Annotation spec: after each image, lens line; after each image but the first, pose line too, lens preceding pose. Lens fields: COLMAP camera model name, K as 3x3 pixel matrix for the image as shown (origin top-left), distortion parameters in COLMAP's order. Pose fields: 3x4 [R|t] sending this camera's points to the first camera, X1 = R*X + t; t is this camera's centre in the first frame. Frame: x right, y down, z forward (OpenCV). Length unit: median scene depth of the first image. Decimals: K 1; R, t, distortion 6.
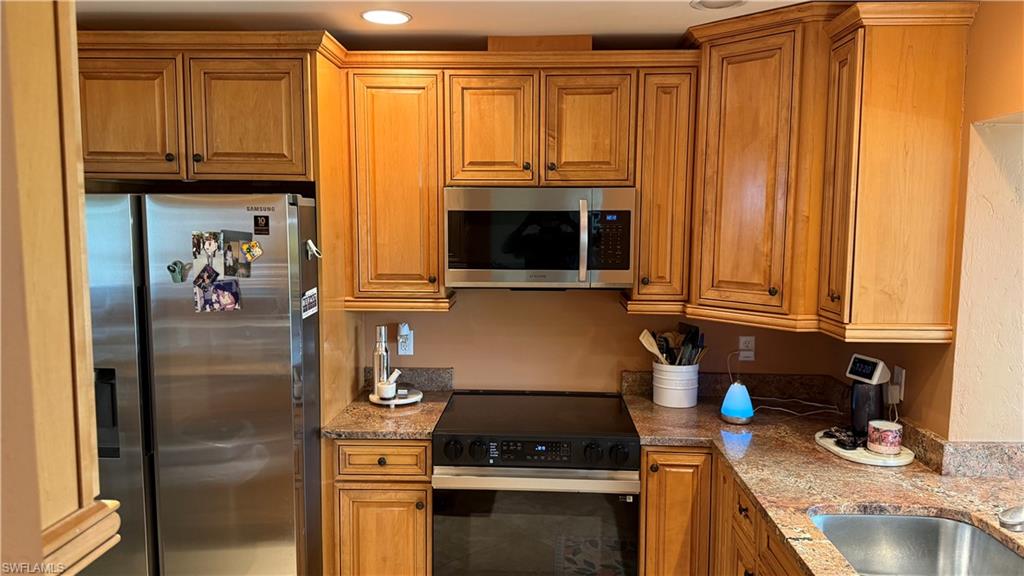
lens RADIAL K [[723.4, 0, 515.3], [0, 723.4, 291.8], [0, 0, 1]] dist [0.127298, -0.216140]
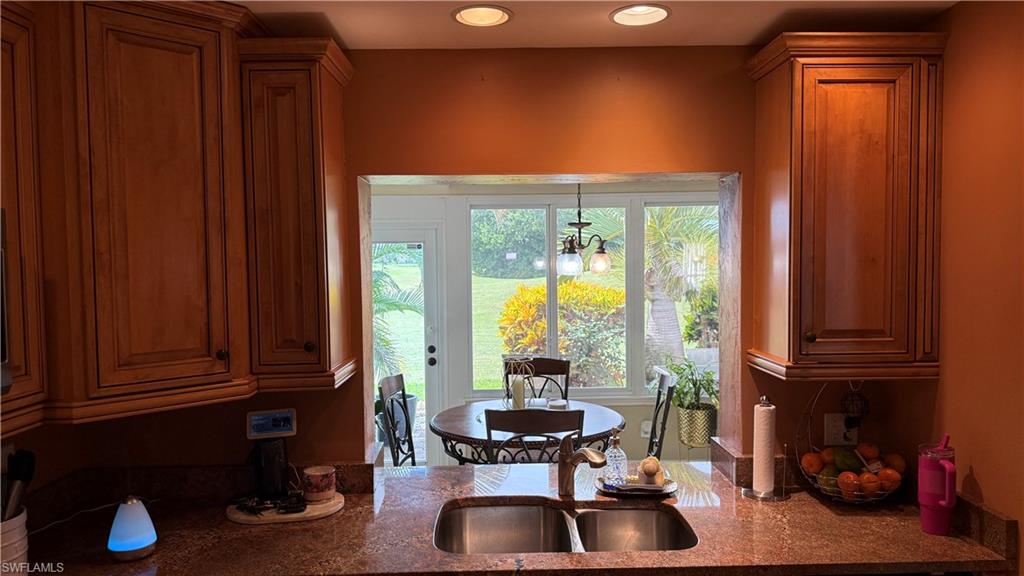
lens RADIAL K [[723.4, 0, 515.3], [0, 723.4, 291.8], [0, 0, 1]] dist [0.127298, -0.216140]
pose [[-0.066891, -0.051522, 0.996429, -0.414237], [0.112526, 0.991905, 0.058842, -0.072031], [-0.991395, 0.116060, -0.060552, 0.672353]]
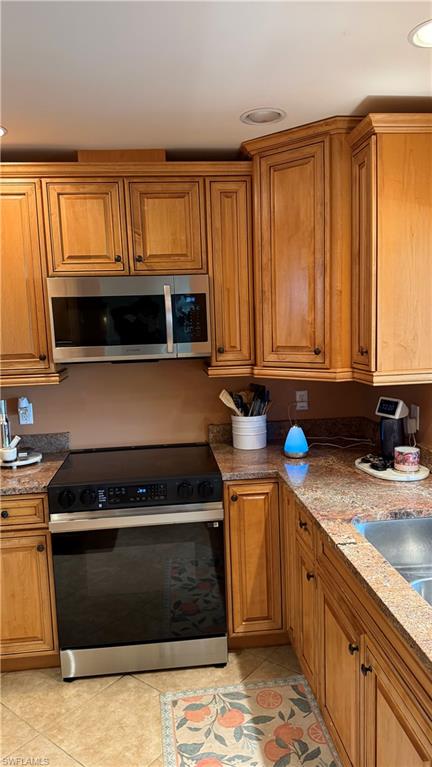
lens RADIAL K [[541.9, 0, 215.0], [0, 541.9, 384.8], [0, 0, 1]] dist [0.127298, -0.216140]
pose [[0.988577, -0.058113, 0.139063, 0.037851], [0.055975, 0.998247, 0.019241, 0.026944], [-0.139938, -0.011237, 0.990097, 0.083219]]
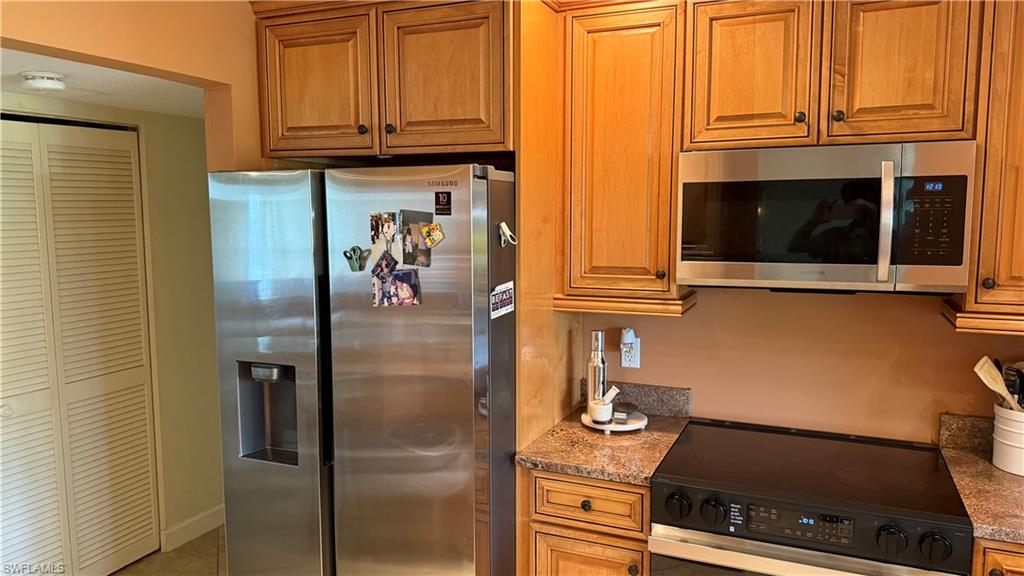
lens RADIAL K [[724.0, 0, 516.4], [0, 724.0, 291.2], [0, 0, 1]] dist [0.096242, -0.128938]
pose [[0.933720, 0.029272, -0.356806, 0.019061], [-0.027799, 0.999571, 0.009257, -0.002210], [0.356924, 0.001275, 0.934133, 0.235870]]
